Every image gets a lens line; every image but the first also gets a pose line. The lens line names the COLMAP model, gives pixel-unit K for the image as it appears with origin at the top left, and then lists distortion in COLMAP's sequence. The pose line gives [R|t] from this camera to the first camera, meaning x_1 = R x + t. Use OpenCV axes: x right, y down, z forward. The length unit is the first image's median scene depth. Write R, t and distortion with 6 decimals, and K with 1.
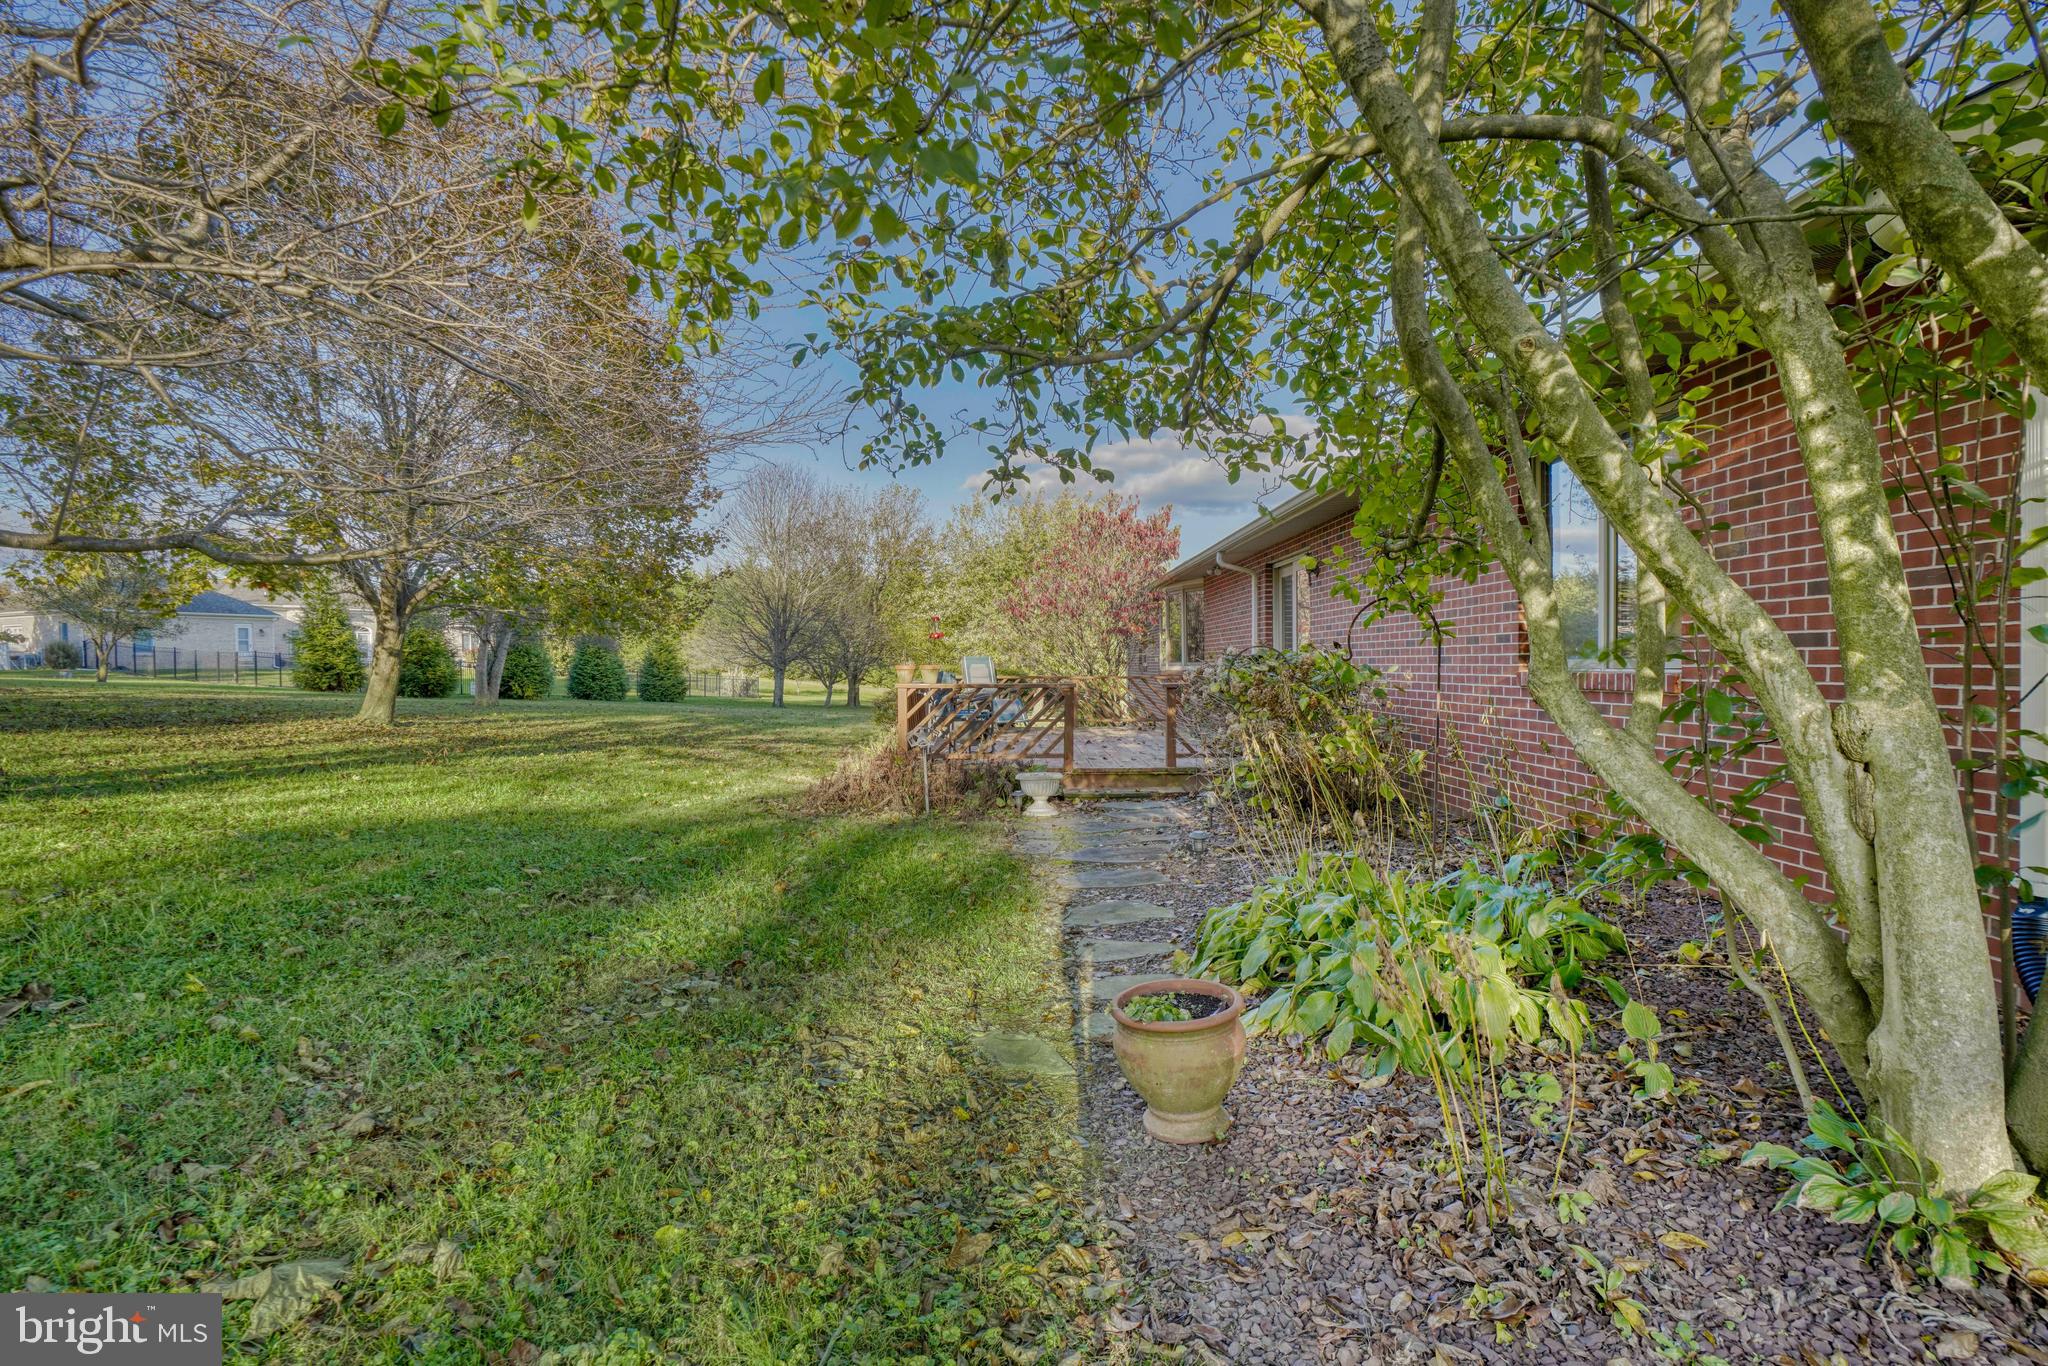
lens RADIAL K [[952.7, 0, 1028.1], [0, 952.7, 631.1], [0, 0, 1]] dist [-0.081211, 0.025281]
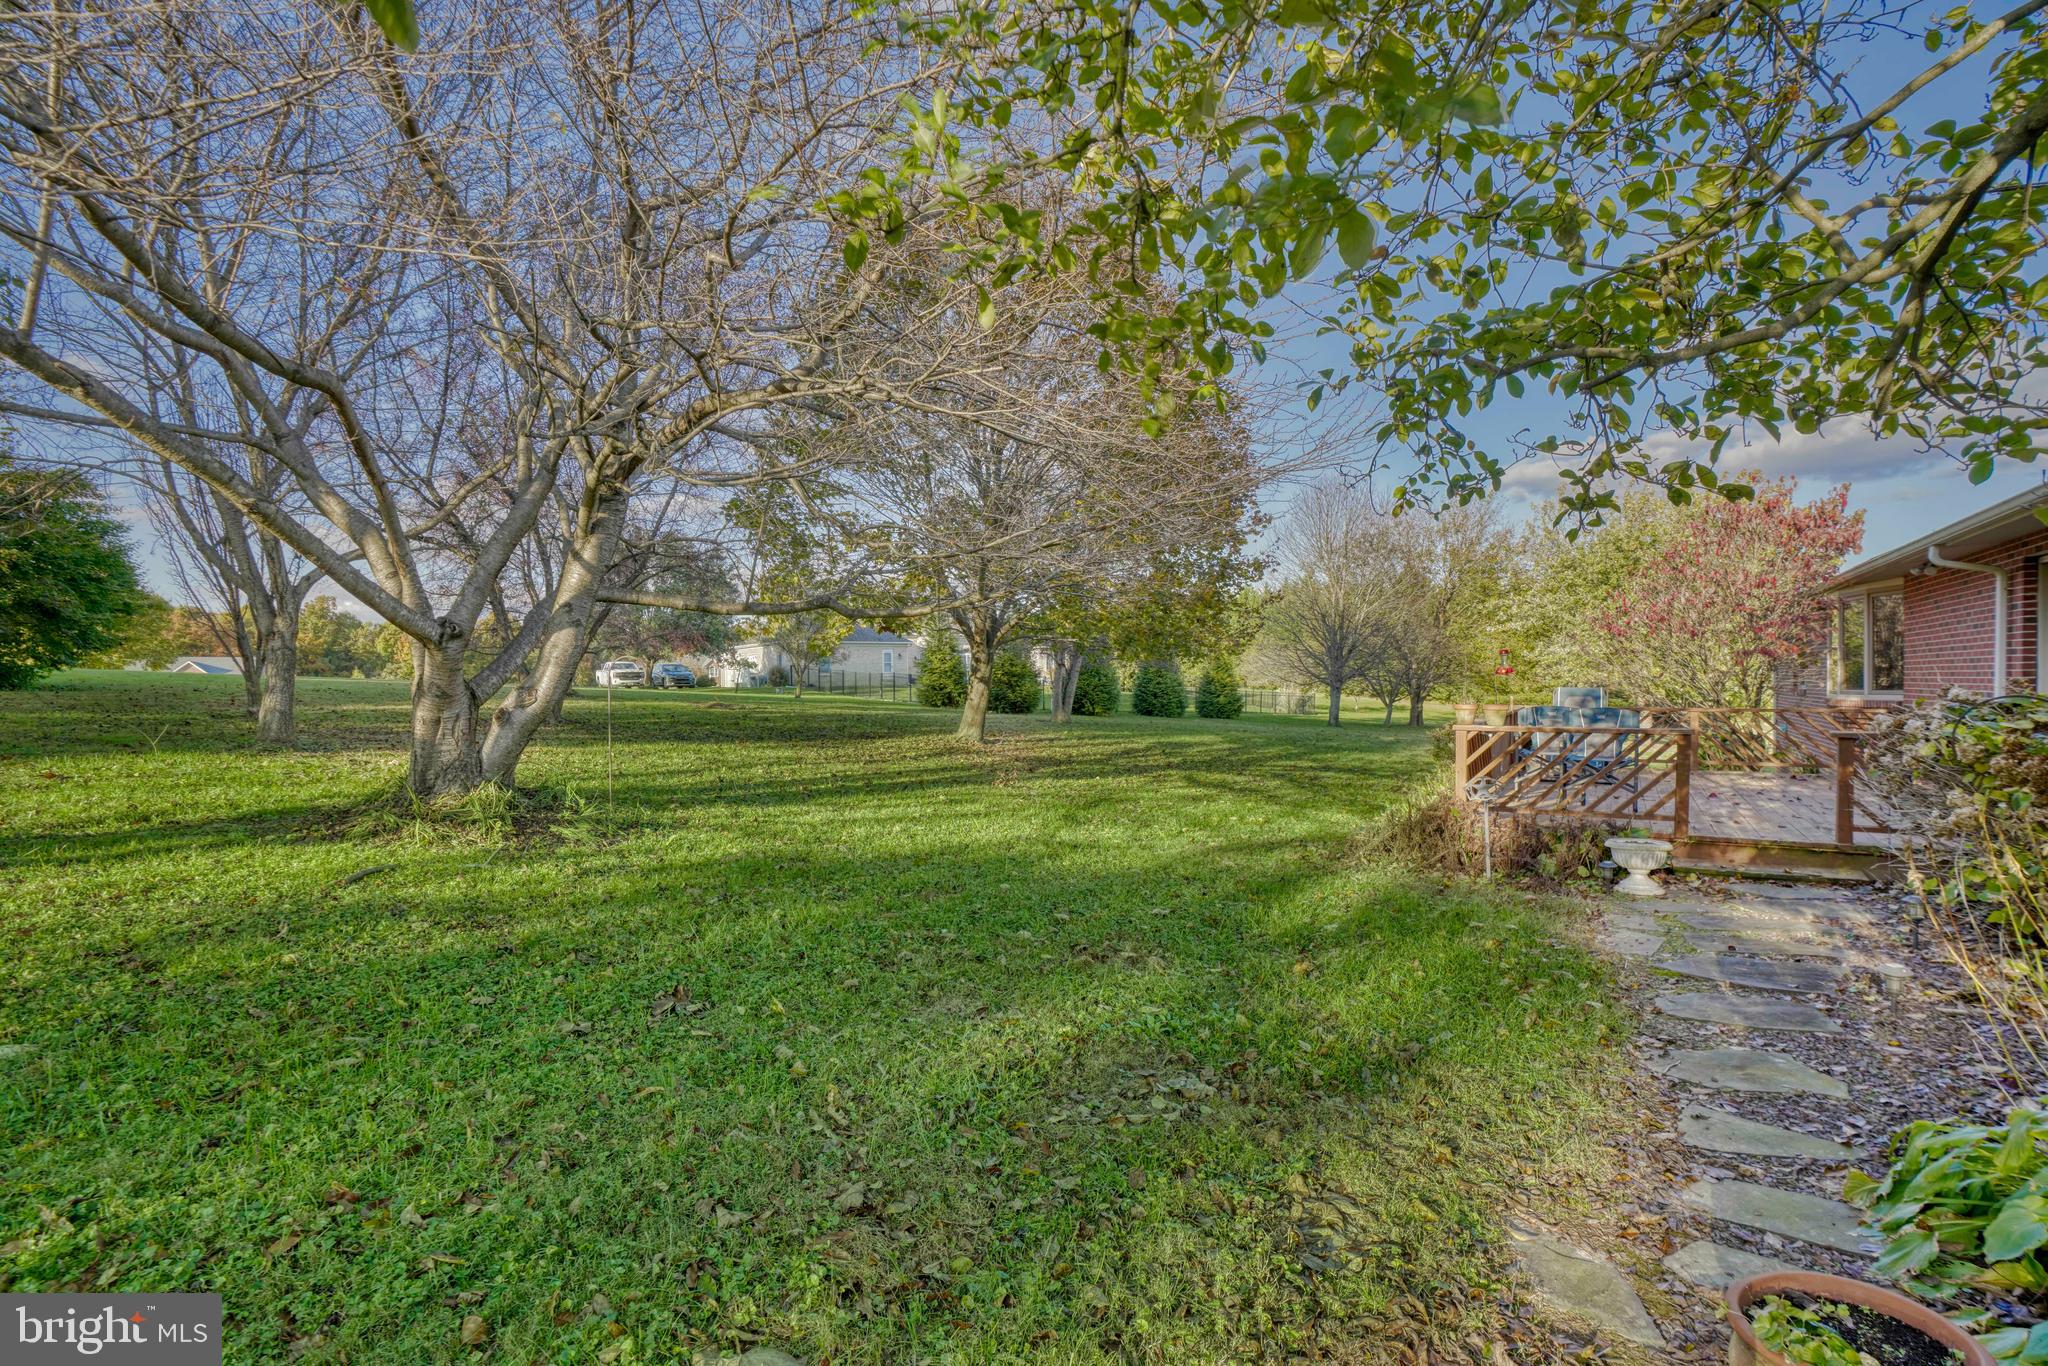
lens RADIAL K [[922.8, 0, 1010.3], [0, 922.8, 658.5], [0, 0, 1]] dist [-0.065082, 0.022032]
pose [[0.821641, 0.008855, -0.569936, 0.010998], [0.004716, 0.999739, 0.022332, -0.052177], [0.569986, -0.021037, 0.821385, 0.100011]]
